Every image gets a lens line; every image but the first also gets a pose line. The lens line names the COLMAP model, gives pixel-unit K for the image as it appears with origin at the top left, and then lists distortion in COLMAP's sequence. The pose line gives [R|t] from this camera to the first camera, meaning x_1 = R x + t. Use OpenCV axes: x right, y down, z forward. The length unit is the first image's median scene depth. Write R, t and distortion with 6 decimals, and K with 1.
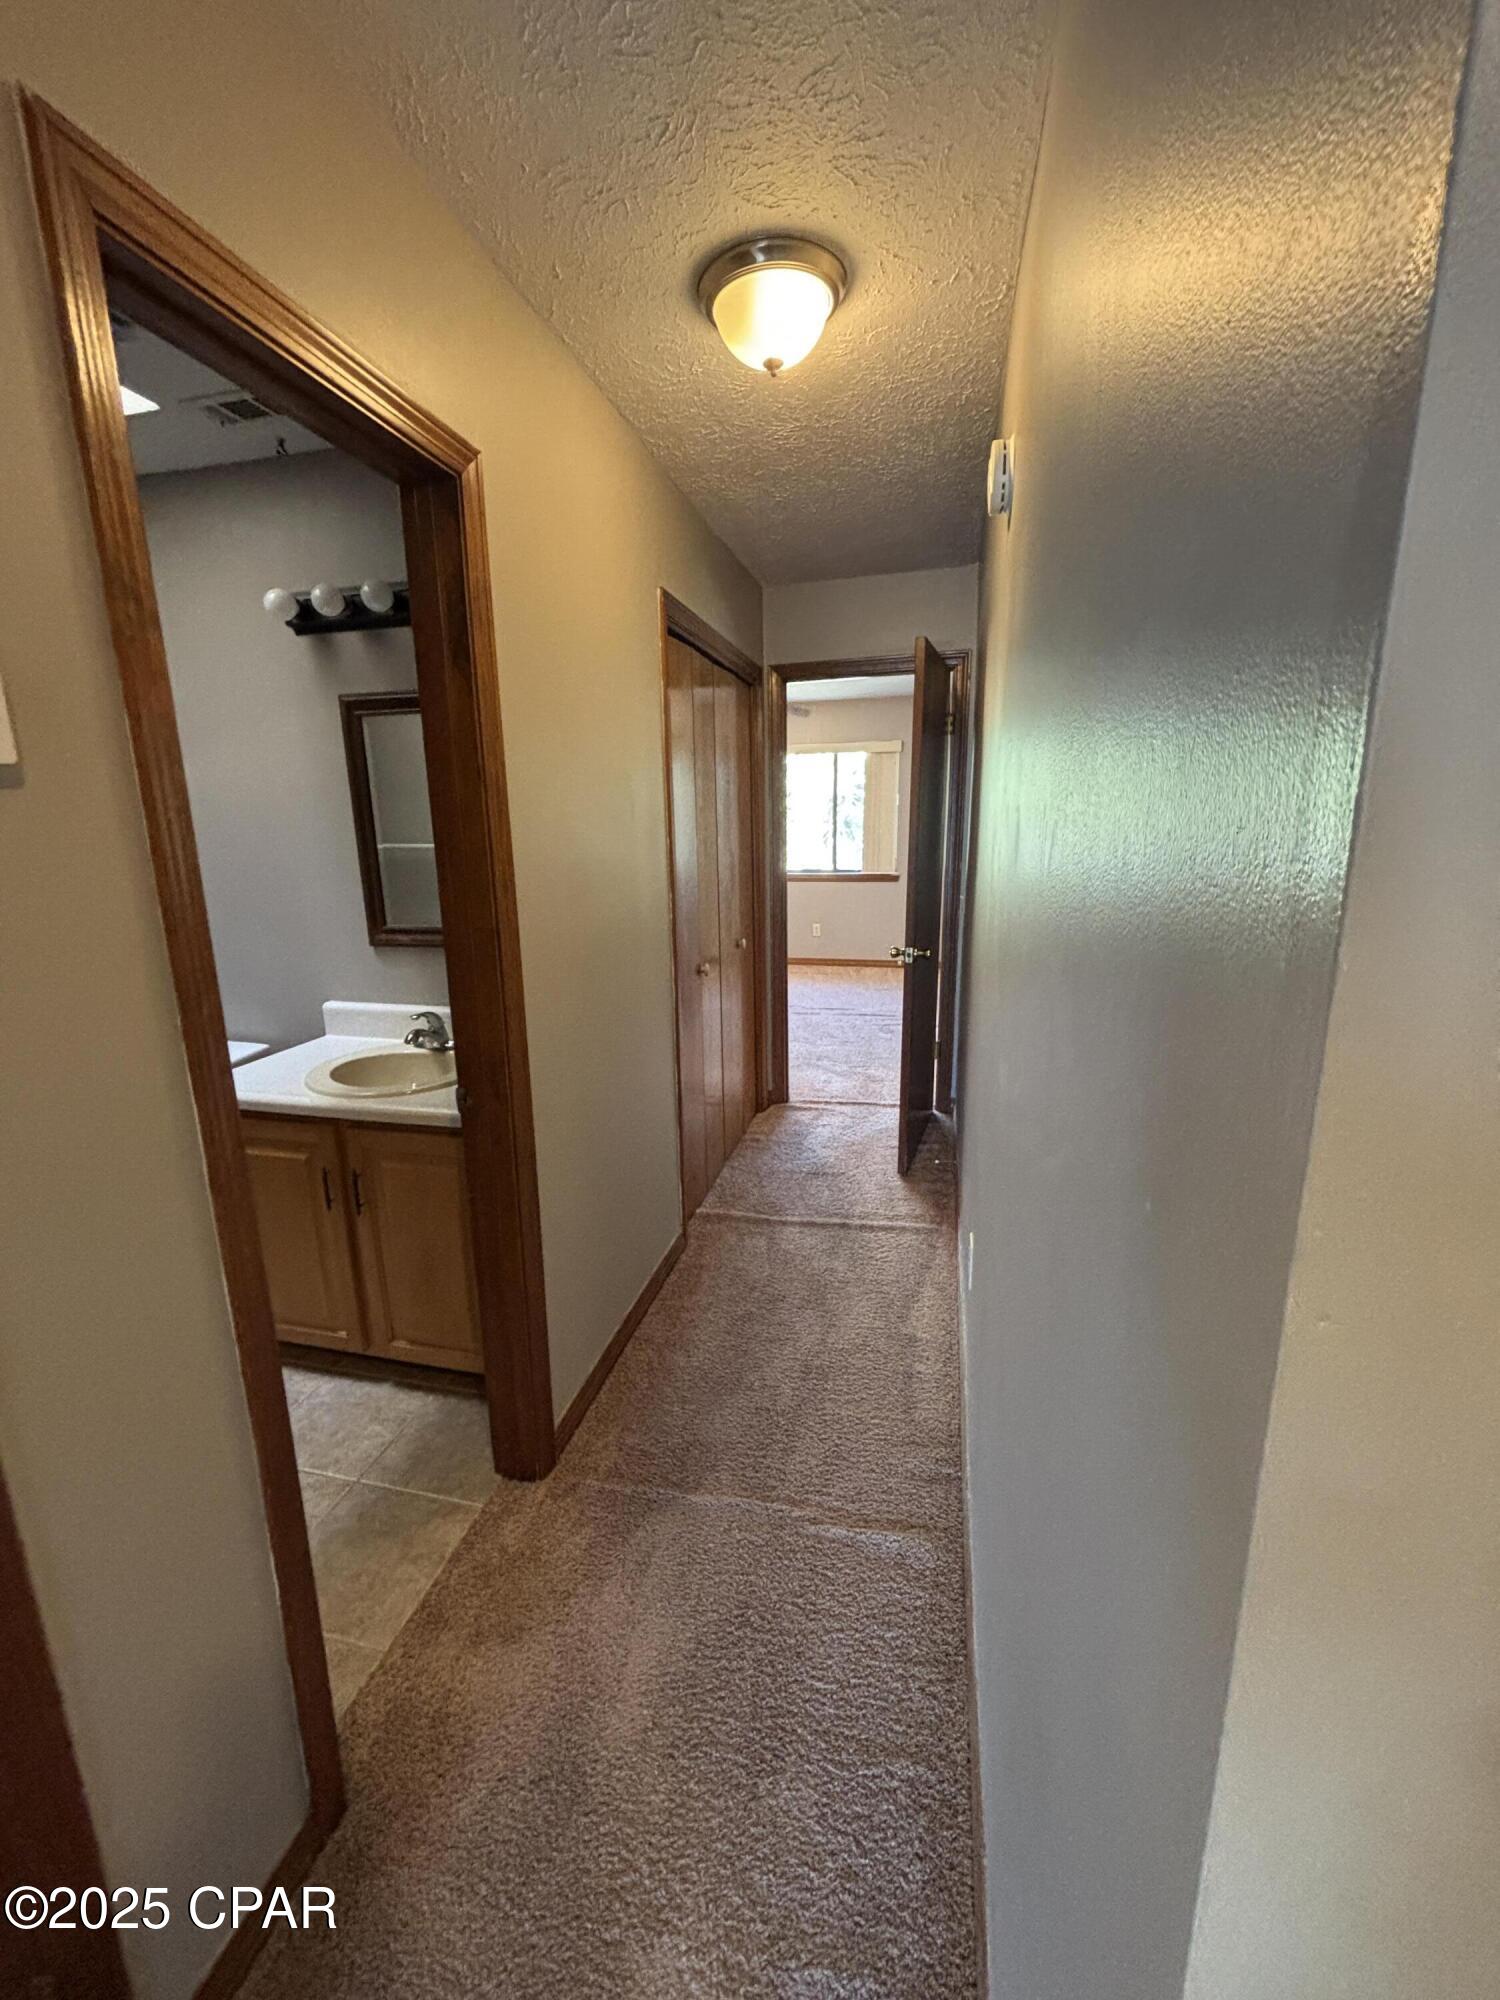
lens RADIAL K [[803.2, 0, 735.9], [0, 803.2, 1006.2], [0, 0, 1]] dist [0.004376, 0.000696]
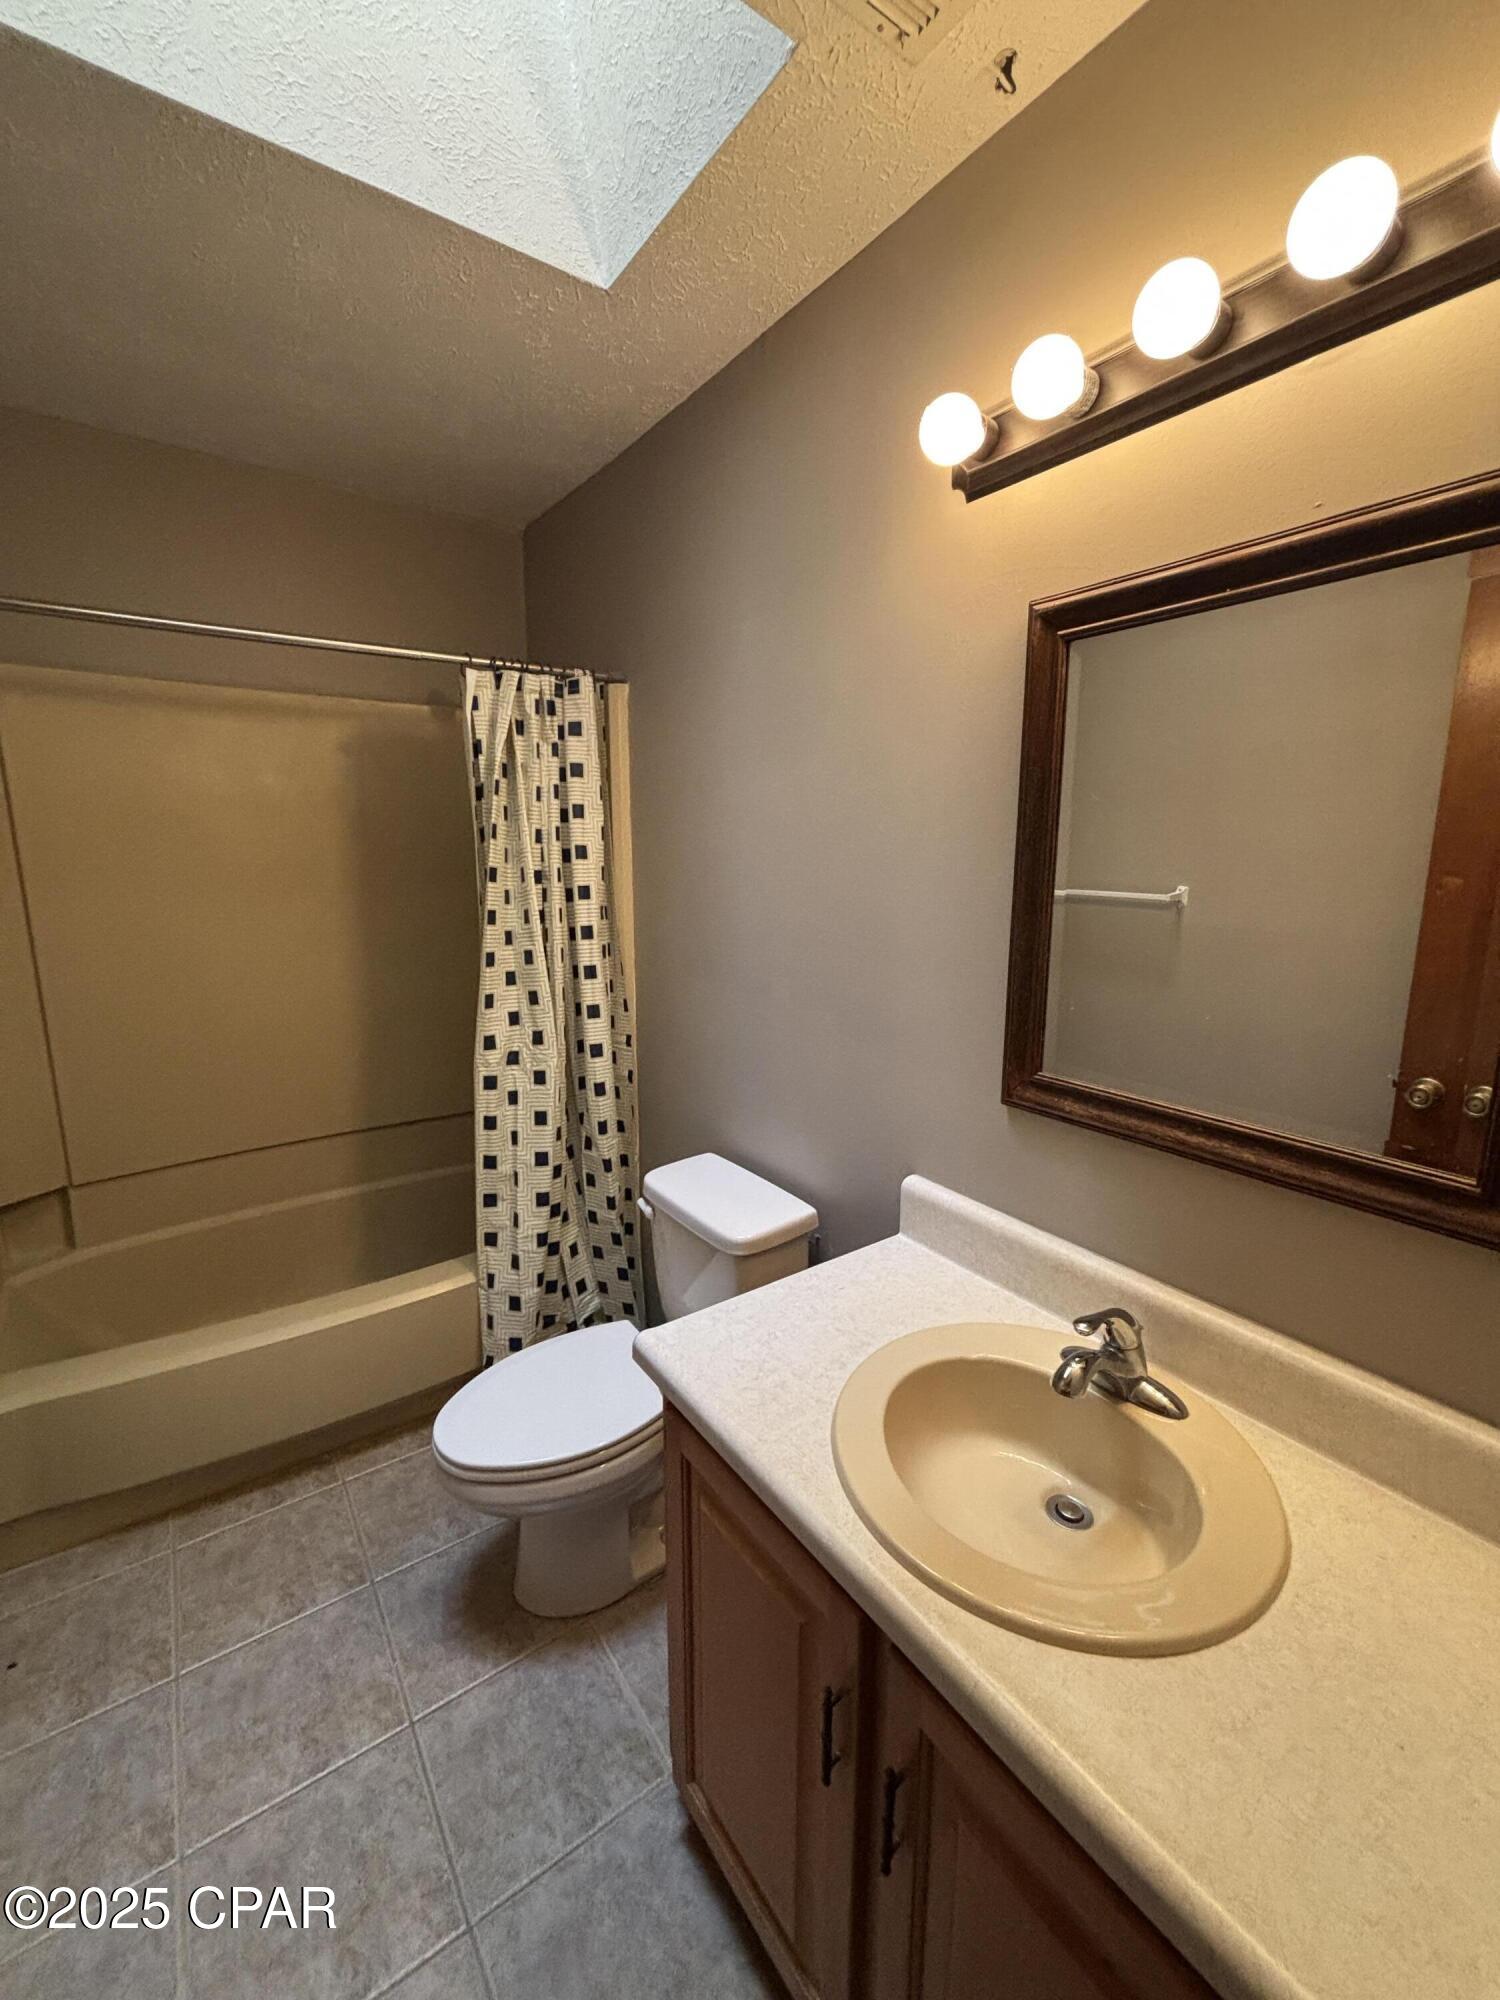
lens RADIAL K [[803.2, 0, 739.3], [0, 803.2, 998.0], [0, 0, 1]] dist [0.004376, 0.000696]
pose [[0.755692, 0.124488, -0.642987, -0.282119], [-0.160172, 0.987085, 0.002861, -0.125231], [0.635039, 0.100827, 0.765872, 0.536218]]
